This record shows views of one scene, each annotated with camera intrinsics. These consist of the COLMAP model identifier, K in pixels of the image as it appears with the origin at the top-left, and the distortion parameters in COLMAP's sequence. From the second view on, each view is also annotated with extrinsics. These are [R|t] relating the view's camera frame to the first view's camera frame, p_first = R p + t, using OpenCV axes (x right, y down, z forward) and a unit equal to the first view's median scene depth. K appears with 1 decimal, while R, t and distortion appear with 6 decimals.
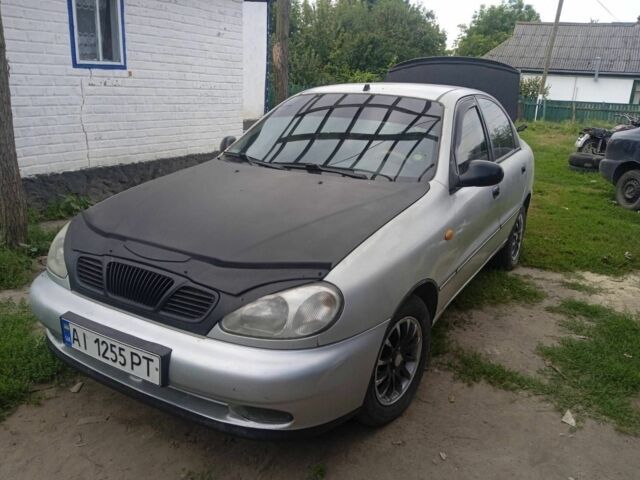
lens RADIAL K [[507.9, 0, 320.0], [0, 507.9, 240.0], [0, 0, 1]] dist [0.066666, -0.107256]
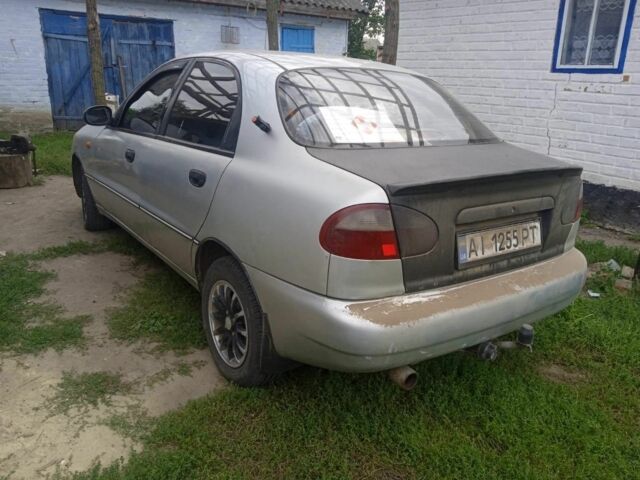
lens RADIAL K [[507.9, 0, 320.0], [0, 507.9, 240.0], [0, 0, 1]] dist [0.066666, -0.107256]
pose [[-0.376644, 0.229341, -0.897520, 0.682594], [-0.326952, 0.873607, 0.360436, -0.260307], [0.866742, 0.429202, -0.254055, 0.997151]]
